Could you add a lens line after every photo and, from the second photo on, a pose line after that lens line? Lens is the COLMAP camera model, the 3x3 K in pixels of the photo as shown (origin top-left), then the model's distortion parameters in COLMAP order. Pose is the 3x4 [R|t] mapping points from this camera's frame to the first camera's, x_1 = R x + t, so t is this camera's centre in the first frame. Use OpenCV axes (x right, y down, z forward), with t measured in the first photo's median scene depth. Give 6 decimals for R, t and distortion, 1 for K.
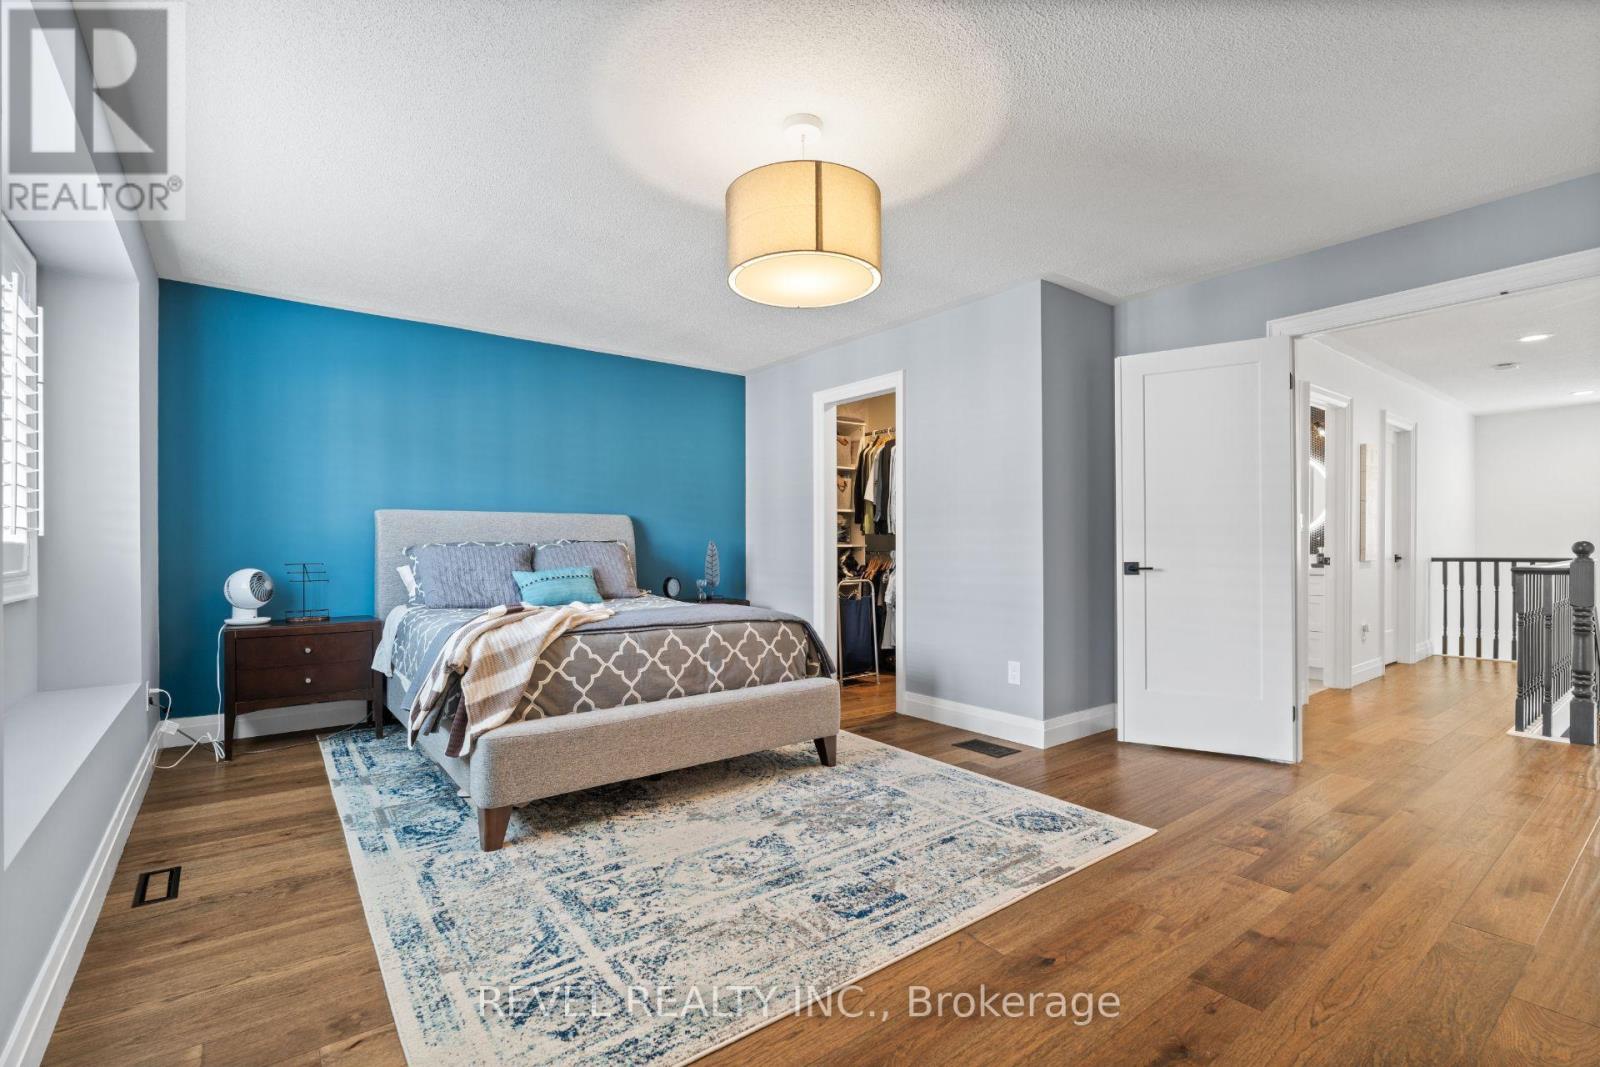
lens RADIAL K [[725.5, 0, 799.5], [0, 725.5, 543.0], [0, 0, 1]] dist [-0.005380, 0.000870]
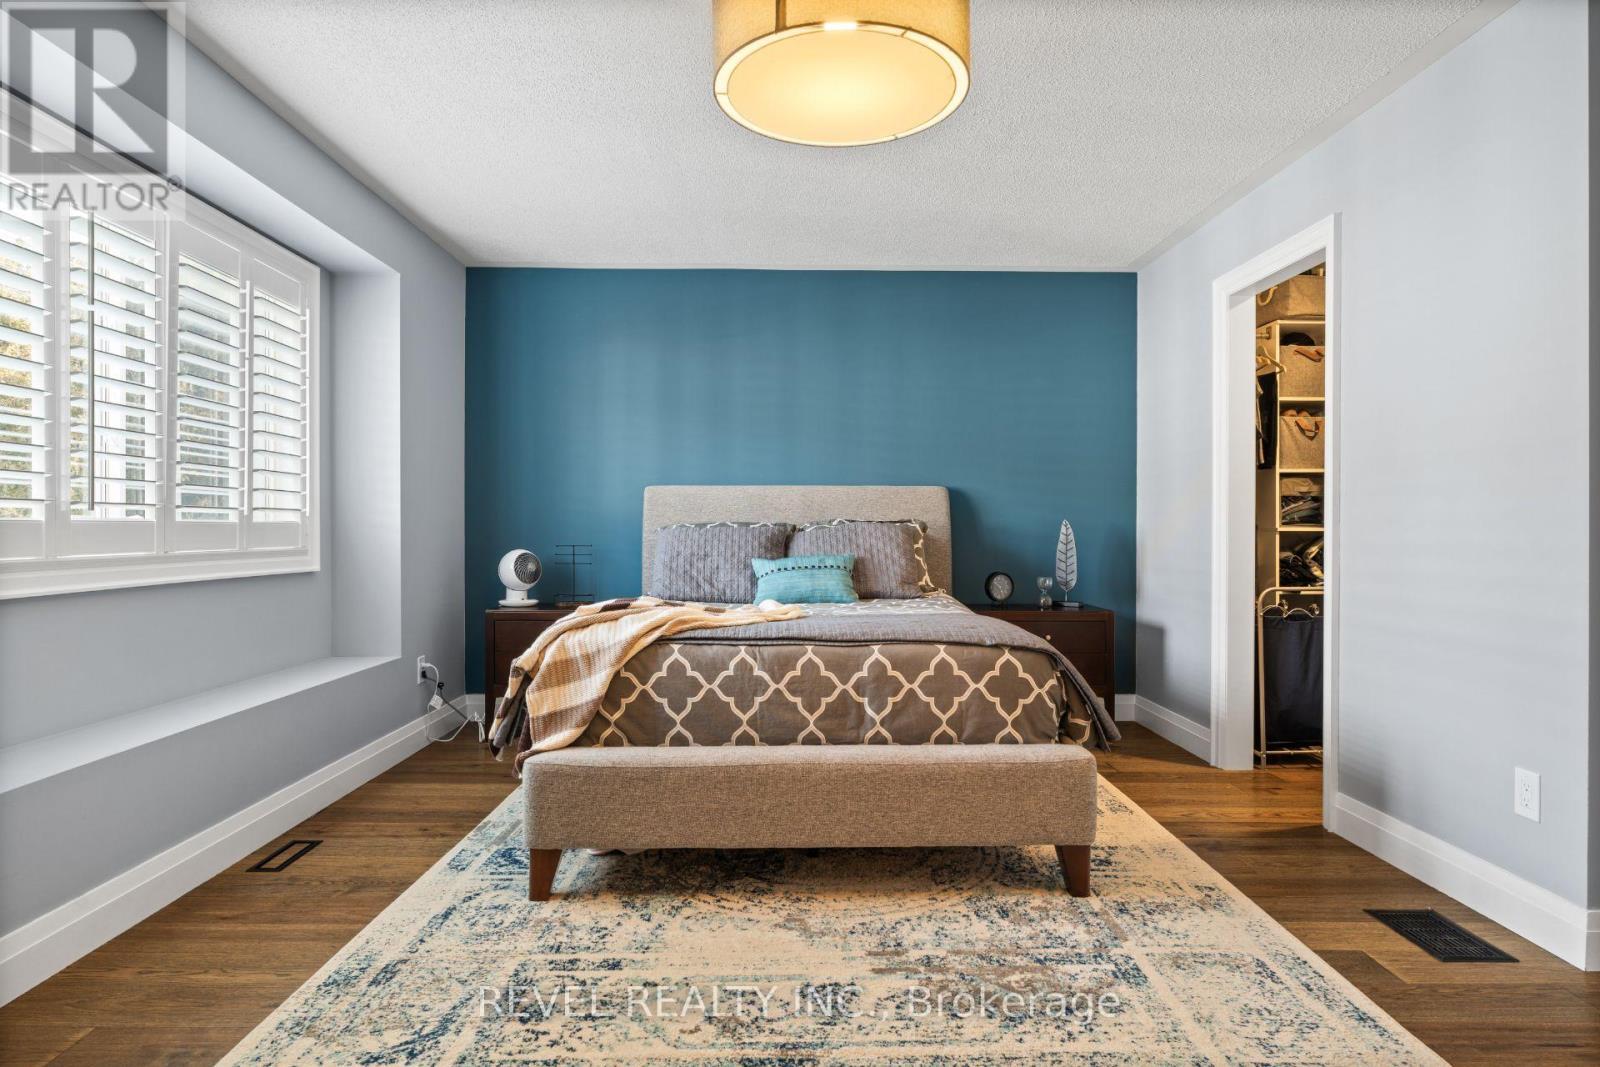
lens RADIAL K [[915.2, 0, 798.9], [0, 915.2, 526.5], [0, 0, 1]] dist [-0.002755, 0.001528]
pose [[0.801797, 0.002451, -0.597591, 0.346011], [-0.001780, 0.999997, 0.001714, 0.002221], [0.597594, -0.000311, 0.801799, 0.287953]]
